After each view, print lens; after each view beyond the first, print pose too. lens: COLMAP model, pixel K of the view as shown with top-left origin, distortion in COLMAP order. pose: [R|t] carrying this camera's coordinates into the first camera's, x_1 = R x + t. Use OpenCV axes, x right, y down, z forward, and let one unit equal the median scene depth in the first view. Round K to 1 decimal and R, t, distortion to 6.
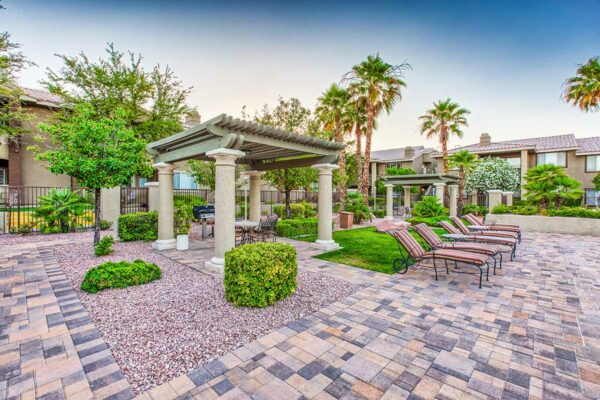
lens RADIAL K [[268.6, 0, 296.8], [0, 268.6, 195.5], [0, 0, 1]] dist [-0.024845, 0.011264]
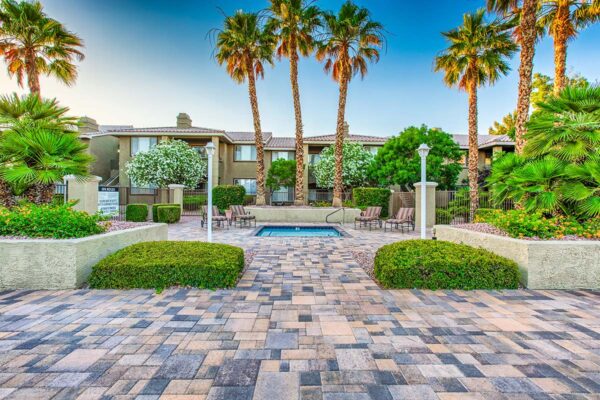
lens RADIAL K [[268.6, 0, 300.4], [0, 268.6, 197.9], [0, 0, 1]] dist [-0.024845, 0.011264]
pose [[0.708621, -0.006445, 0.705560, 0.670430], [-0.003326, 0.999917, 0.012474, 0.016881], [-0.705581, -0.011186, 0.708541, 0.306832]]
